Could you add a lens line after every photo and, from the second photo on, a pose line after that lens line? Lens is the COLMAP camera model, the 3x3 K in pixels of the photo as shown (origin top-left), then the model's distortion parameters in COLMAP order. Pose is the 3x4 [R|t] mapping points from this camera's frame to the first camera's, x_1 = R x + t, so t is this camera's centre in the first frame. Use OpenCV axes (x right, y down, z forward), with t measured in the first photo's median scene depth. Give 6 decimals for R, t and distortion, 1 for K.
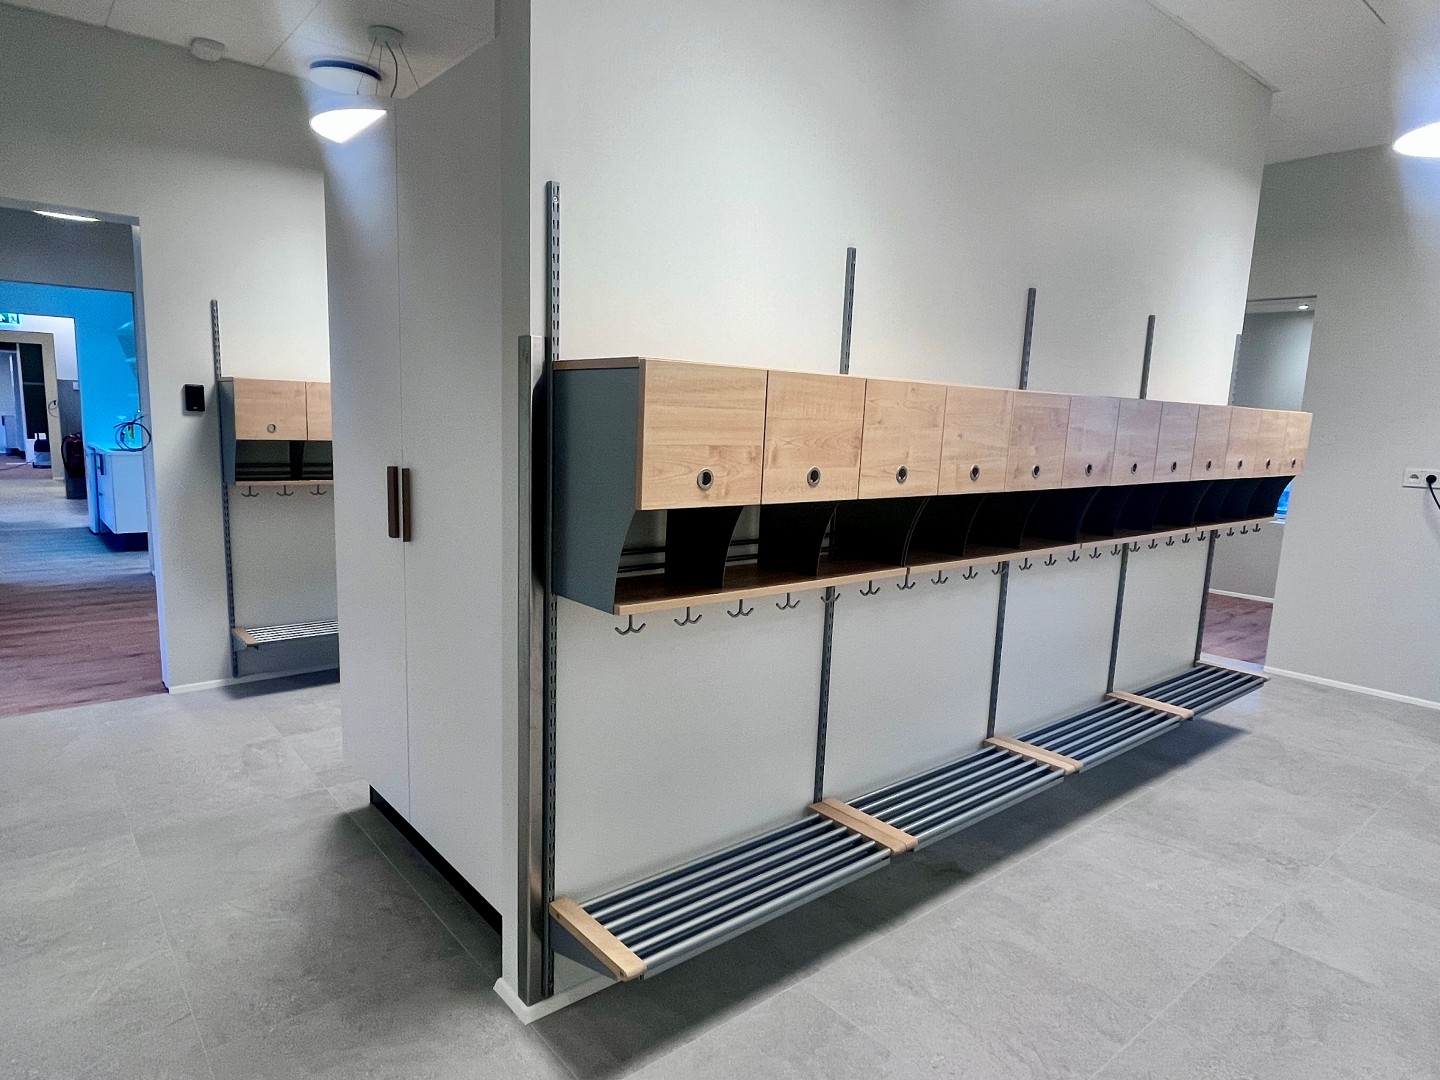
lens RADIAL K [[860.7, 0, 718.2], [0, 860.7, 541.8], [0, 0, 1]] dist [-0.002435, -0.000404]
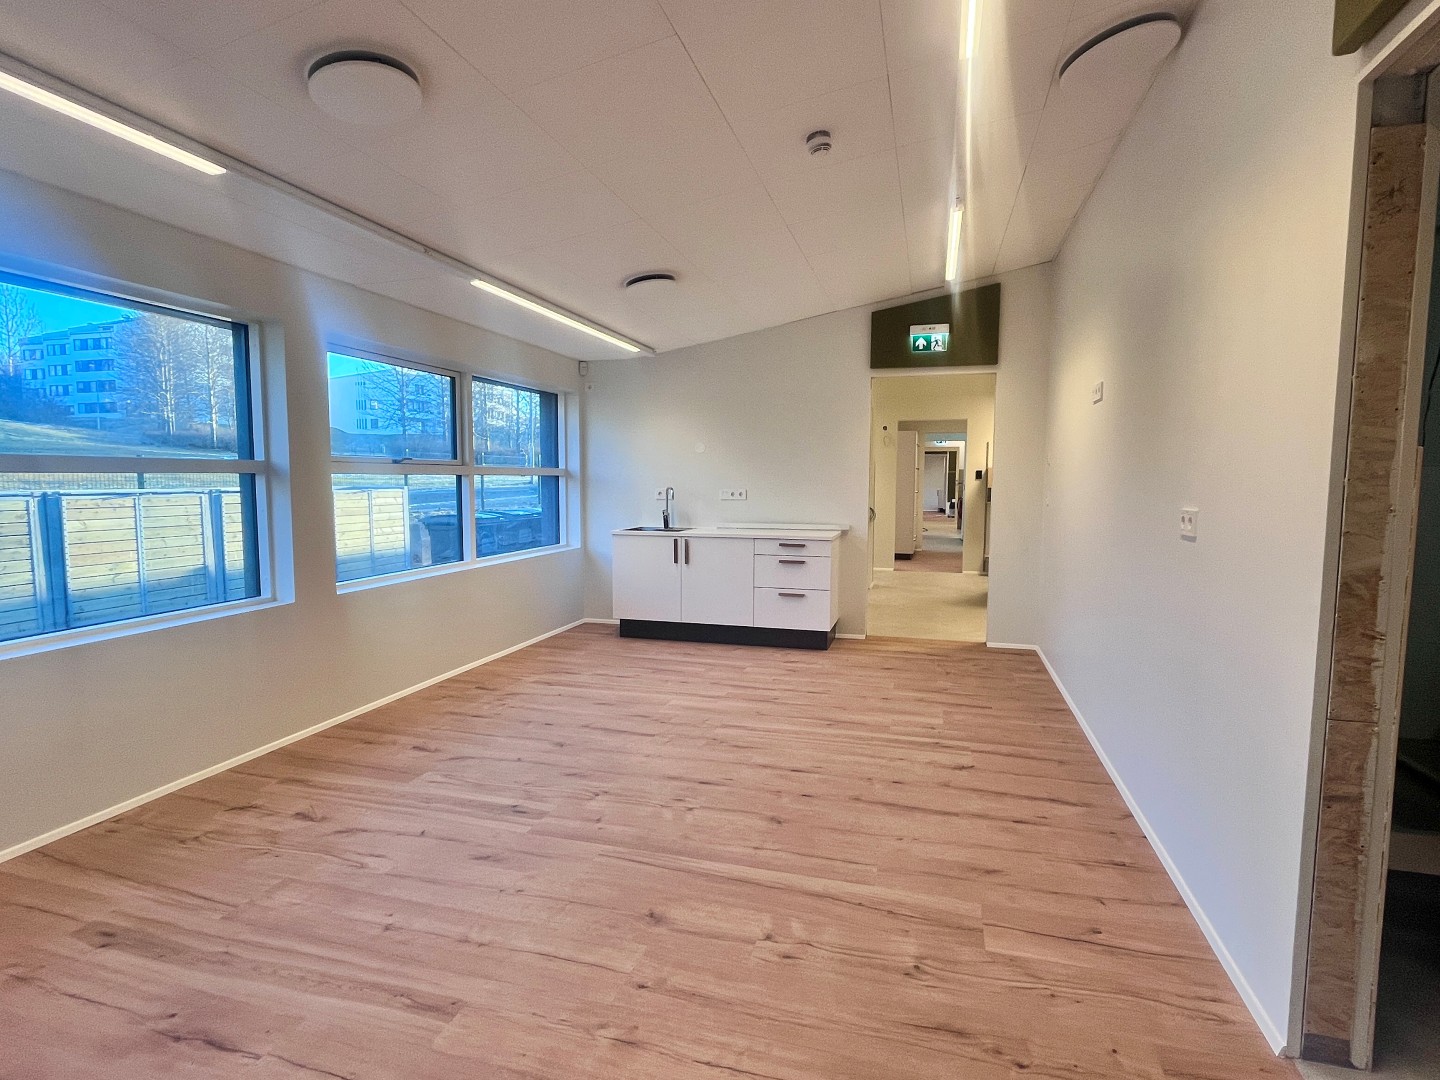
lens RADIAL K [[752.9, 0, 719.3], [0, 752.9, 539.4], [0, 0, 1]] dist [-0.001700, -0.000097]
pose [[0.557713, 0.037054, -0.829207, 0.272235], [-0.106187, 0.993979, -0.027003, 0.056787], [0.823214, 0.103111, 0.558289, -0.301839]]
